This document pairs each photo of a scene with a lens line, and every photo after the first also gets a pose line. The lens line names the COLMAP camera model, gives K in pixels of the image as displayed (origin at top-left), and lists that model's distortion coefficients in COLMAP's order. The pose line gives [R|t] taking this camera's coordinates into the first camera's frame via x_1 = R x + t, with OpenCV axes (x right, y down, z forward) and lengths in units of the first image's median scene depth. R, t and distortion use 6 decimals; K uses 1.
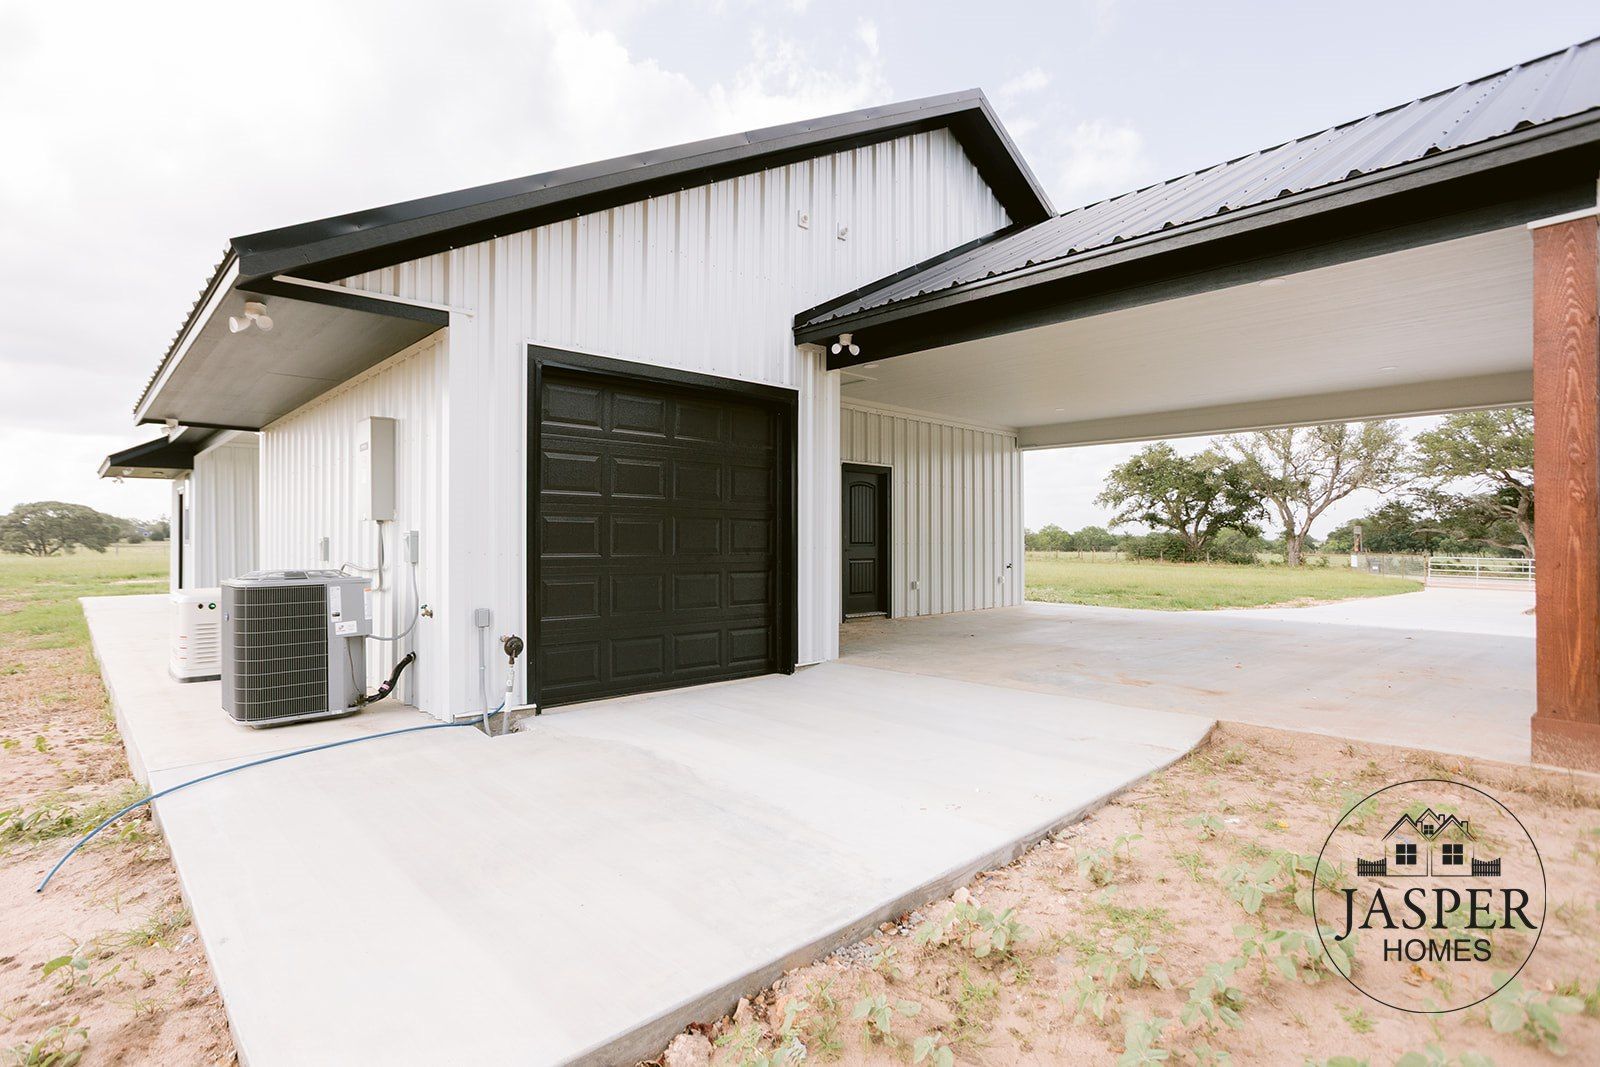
lens RADIAL K [[779.3, 0, 798.1], [0, 779.3, 532.5], [0, 0, 1]] dist [0.000419, 0.001657]
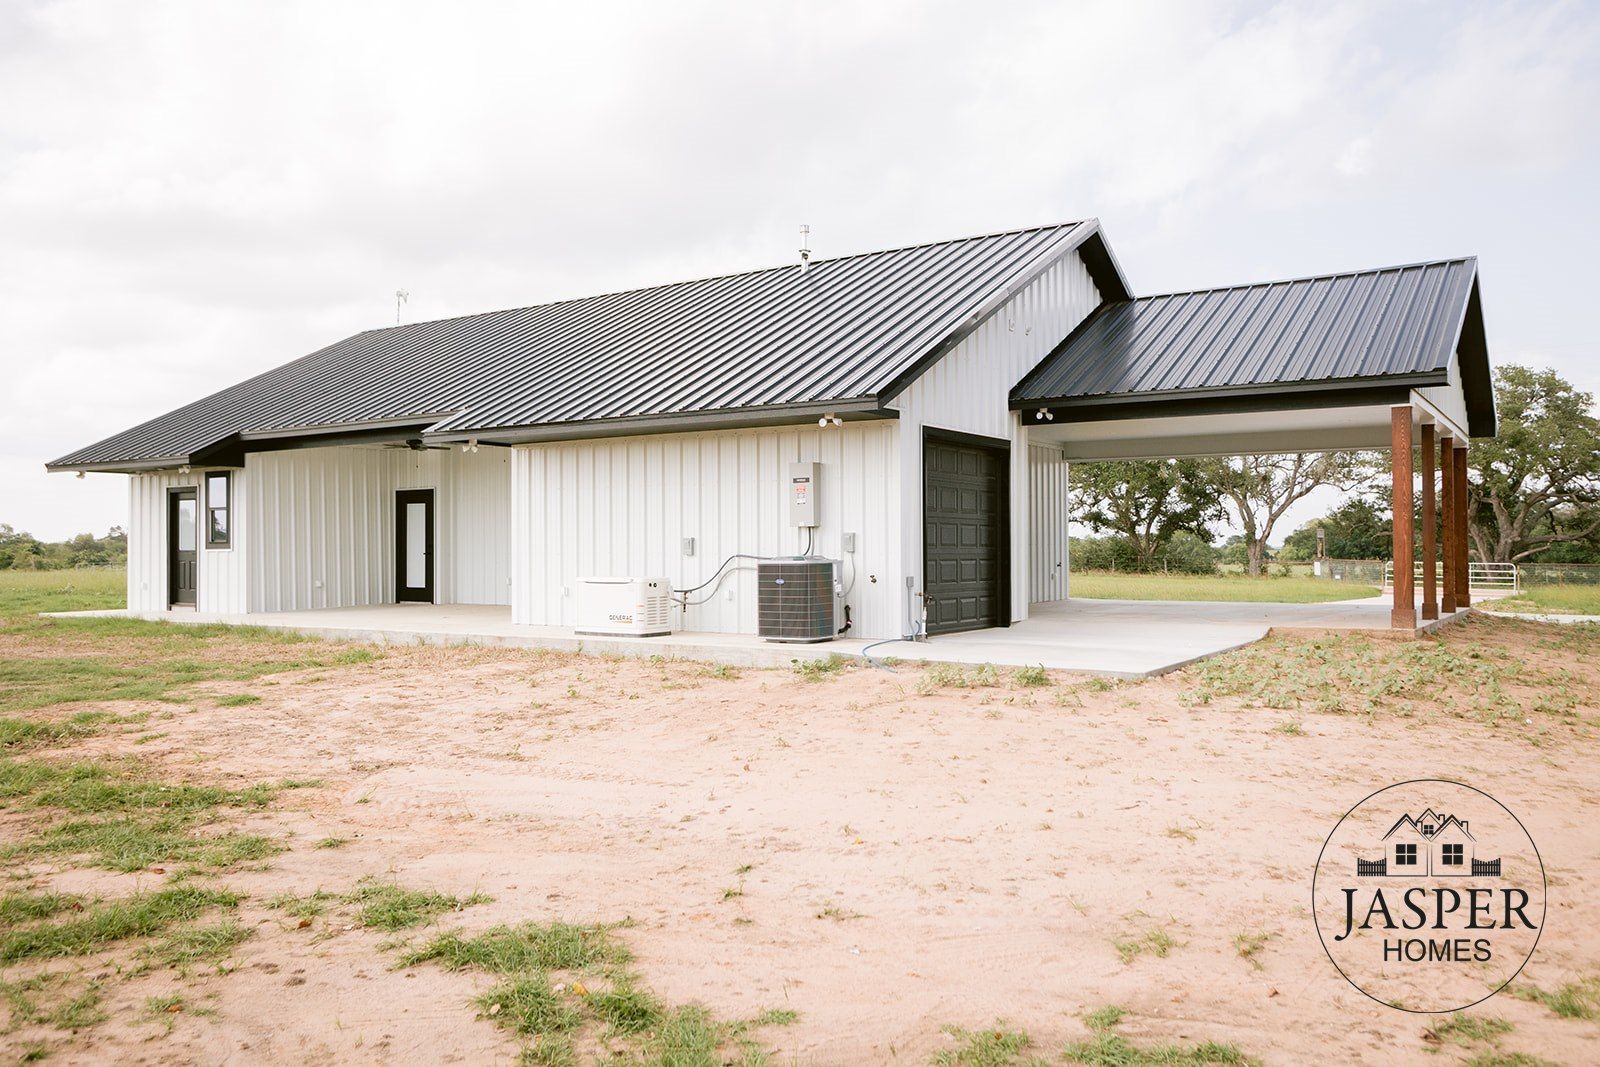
lens RADIAL K [[1584.7, 0, 797.8], [0, 1584.7, 538.0], [0, 0, 1]] dist [0.026405, 0.000000]
pose [[0.952733, -0.001841, 0.303804, -0.349654], [0.002272, 0.999997, -0.001067, 0.002528], [-0.303801, 0.001707, 0.952734, -0.475444]]
